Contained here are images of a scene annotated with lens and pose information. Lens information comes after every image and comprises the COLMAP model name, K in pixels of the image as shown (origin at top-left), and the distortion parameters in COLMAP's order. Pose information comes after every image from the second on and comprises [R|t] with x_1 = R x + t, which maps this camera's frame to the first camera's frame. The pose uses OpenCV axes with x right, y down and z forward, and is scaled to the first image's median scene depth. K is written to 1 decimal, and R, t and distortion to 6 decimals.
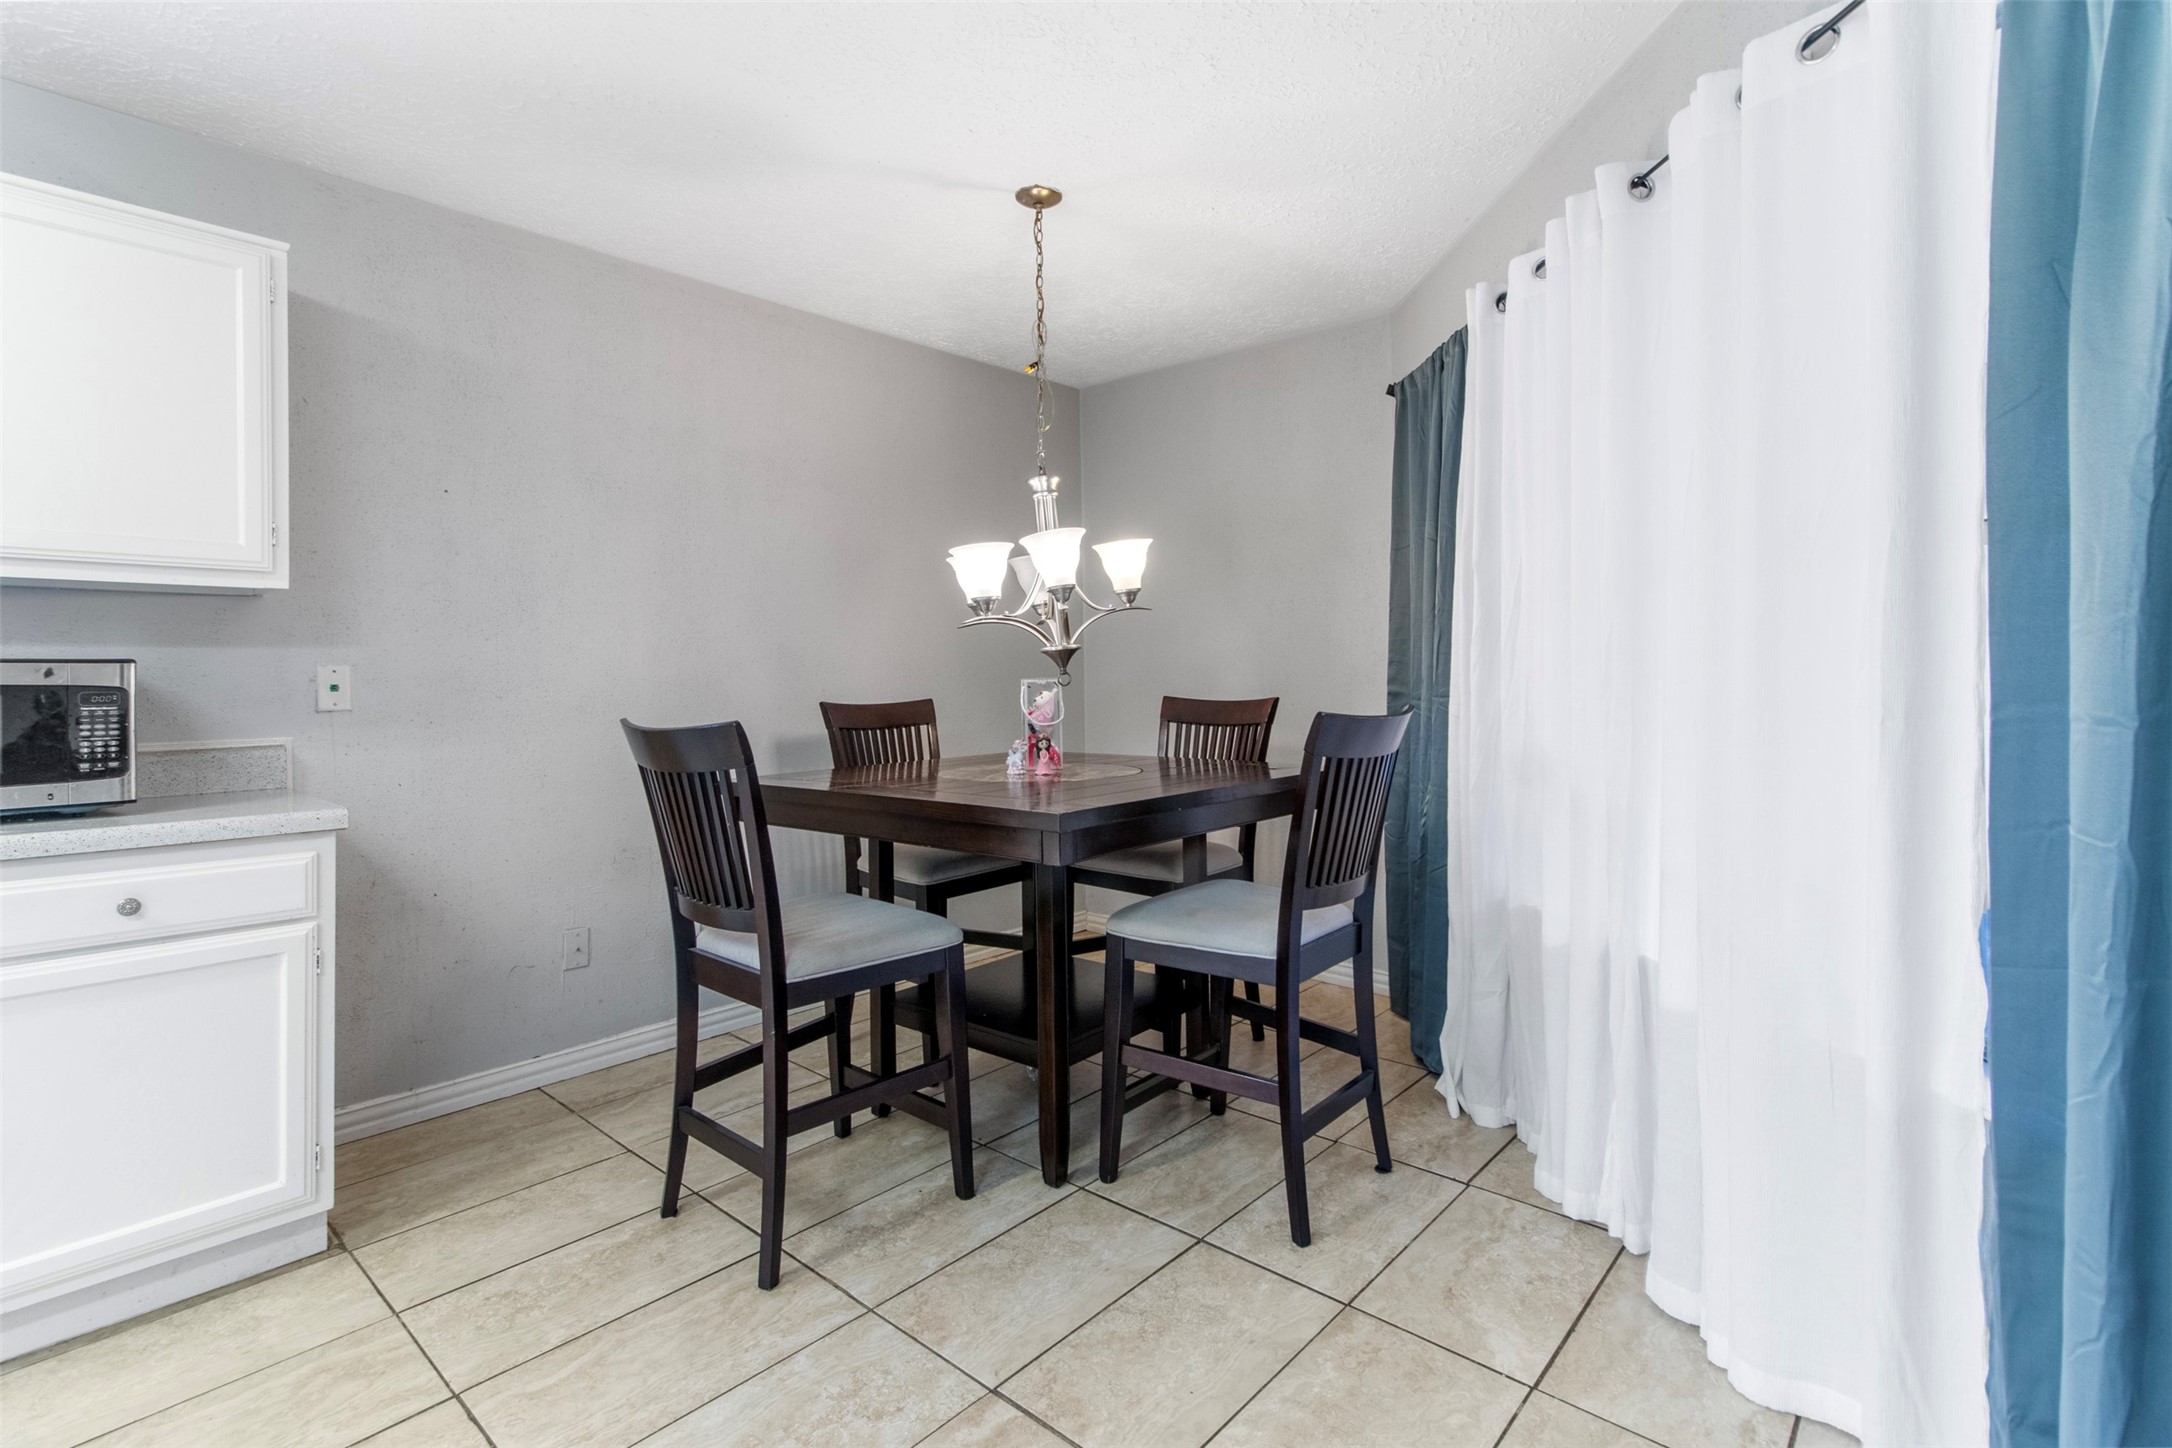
lens RADIAL K [[1022.2, 0, 1082.1], [0, 1022.2, 670.7], [0, 0, 1]] dist [0.001460, 0.000344]
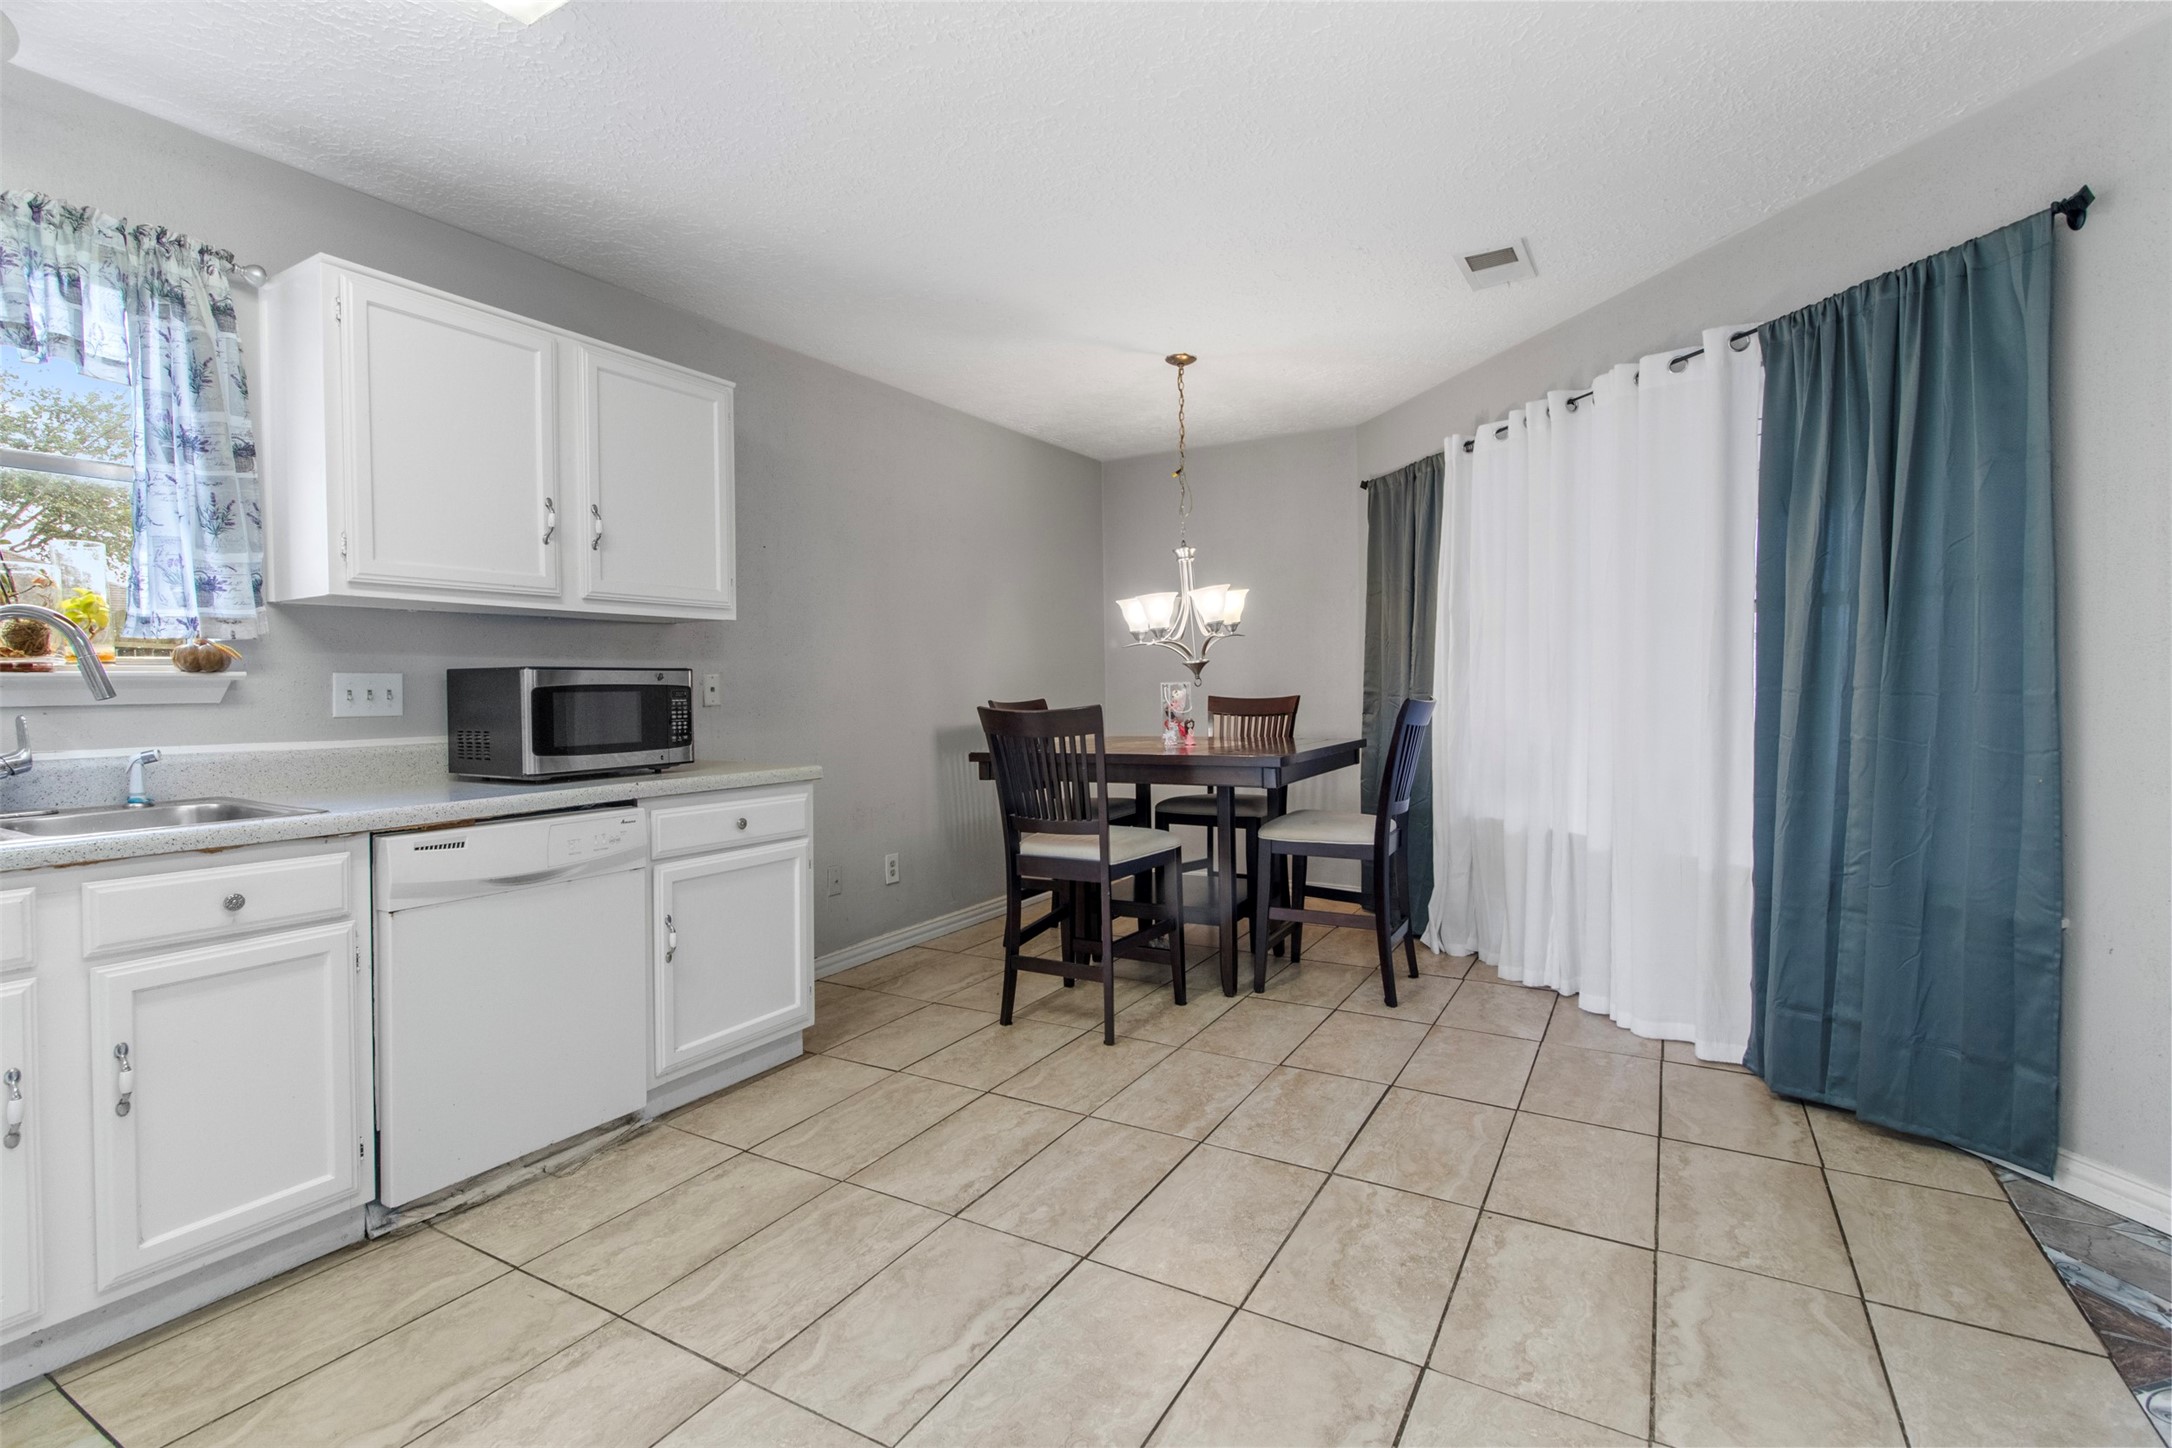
lens RADIAL K [[1004.0, 0, 1079.5], [0, 1004.0, 702.2], [0, 0, 1]] dist [-0.000070, 0.000395]
pose [[0.980680, -0.007749, 0.195463, -0.609201], [0.004364, 0.999833, 0.017740, 0.014144], [-0.195568, -0.016544, 0.980551, -0.532211]]
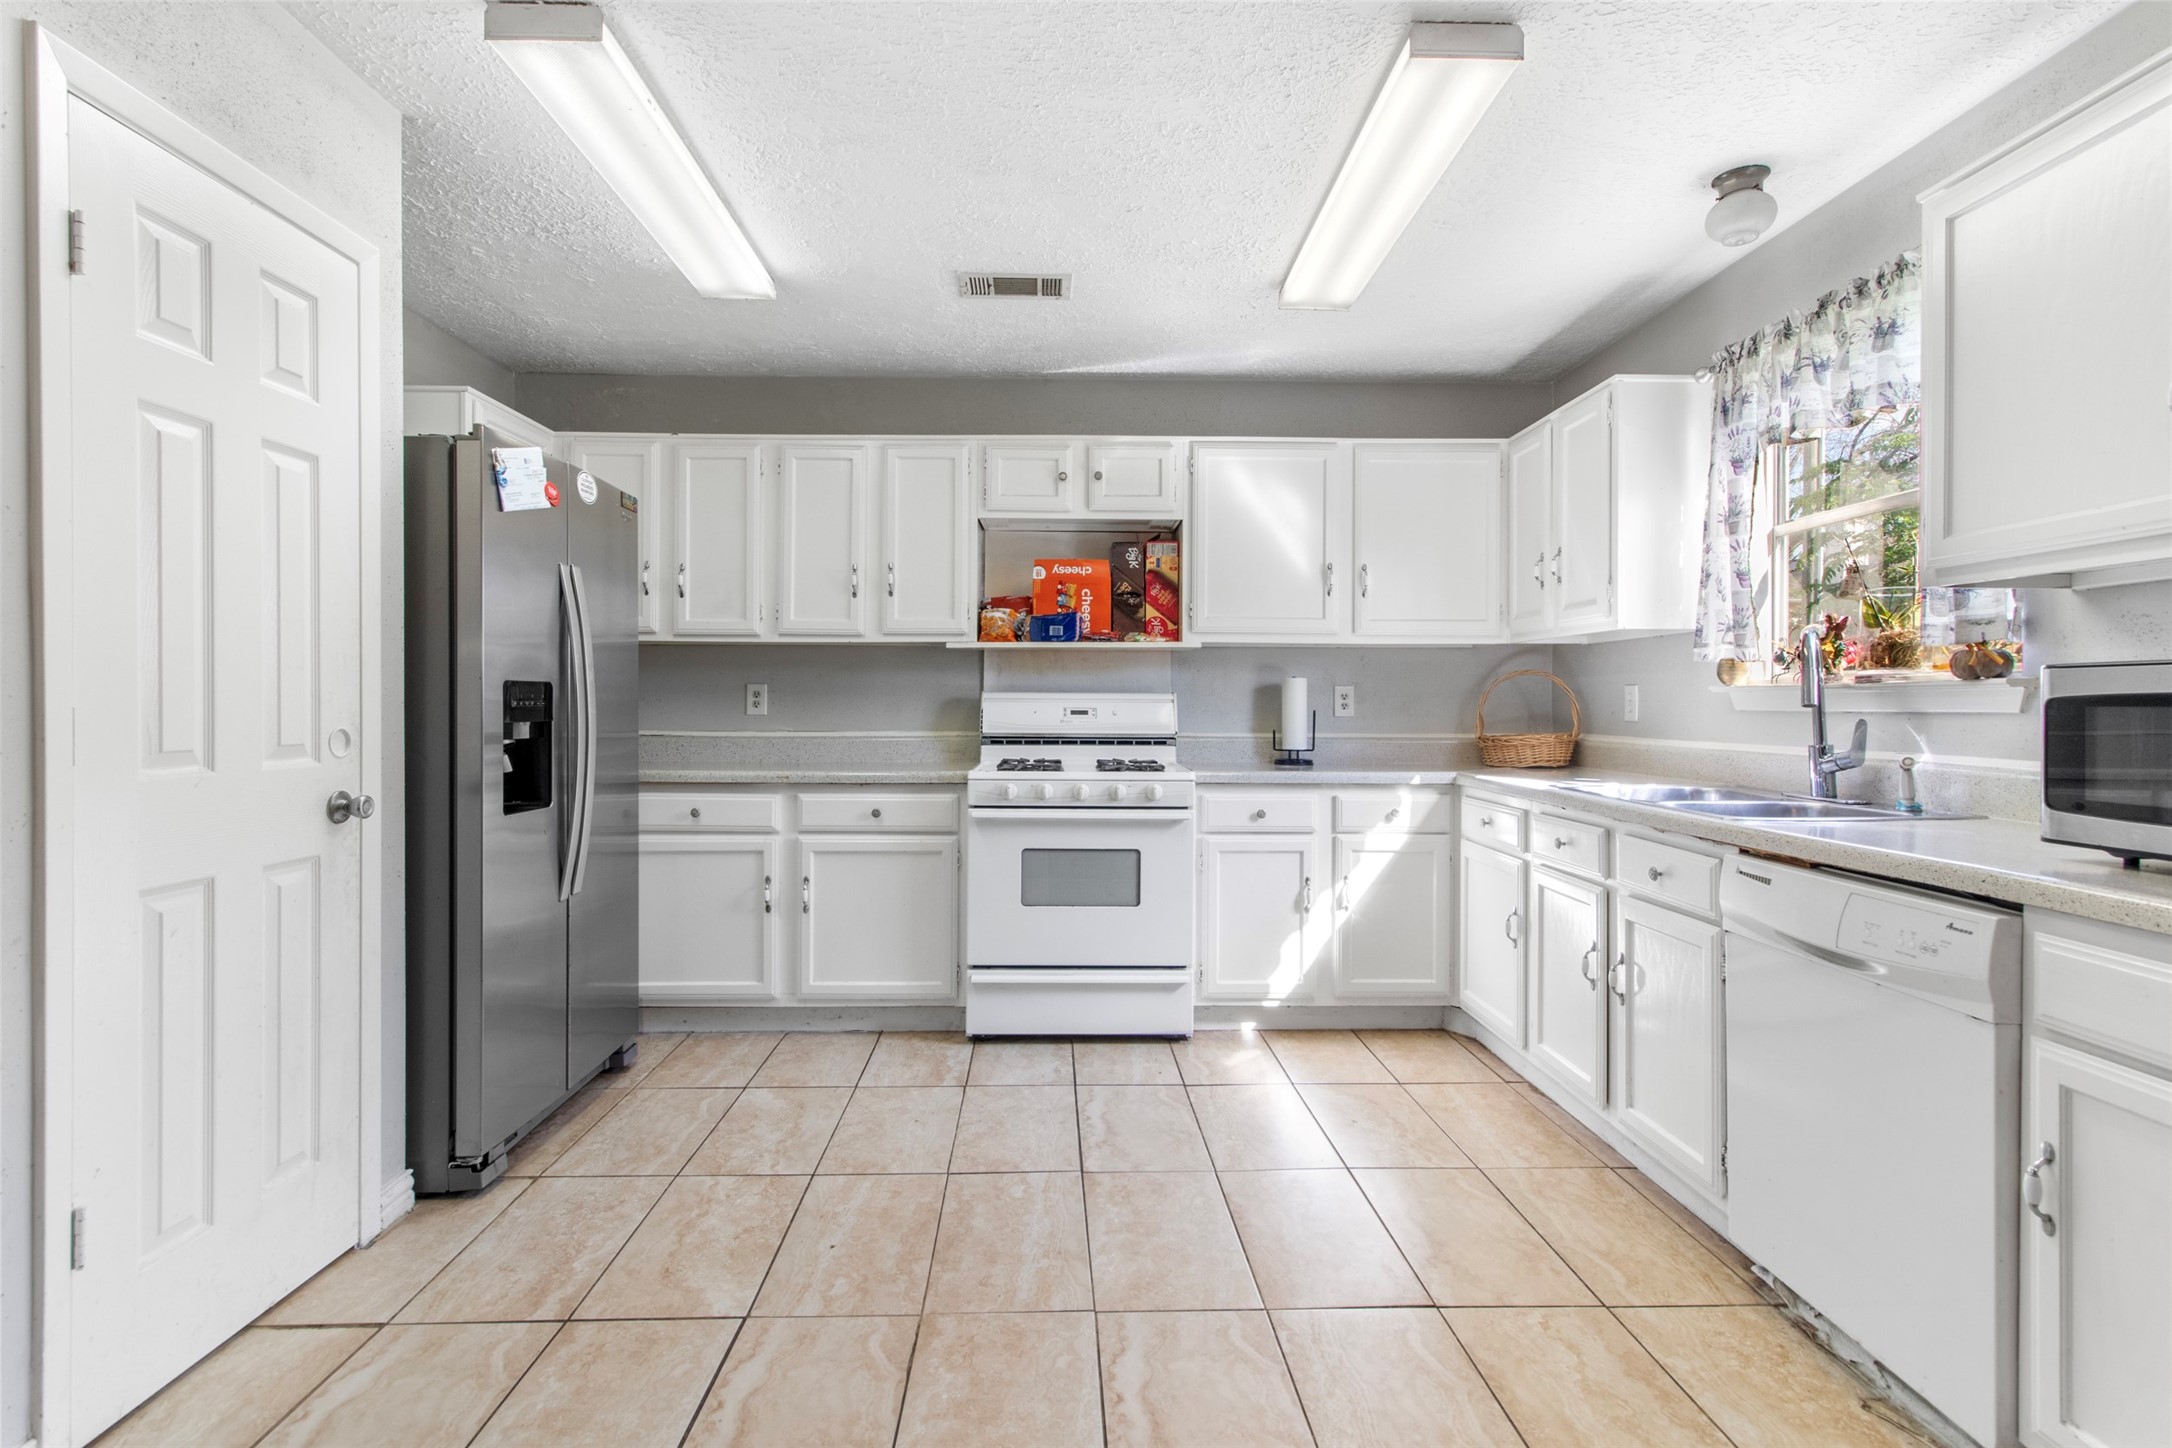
lens RADIAL K [[1038.3, 0, 1077.5], [0, 1038.3, 701.8], [0, 0, 1]] dist [0.003512, 0.001317]
pose [[-0.726861, 0.005136, -0.686766, 0.027300], [0.005389, 0.999984, 0.001776, 0.012694], [0.686764, -0.002410, -0.726877, 0.822894]]
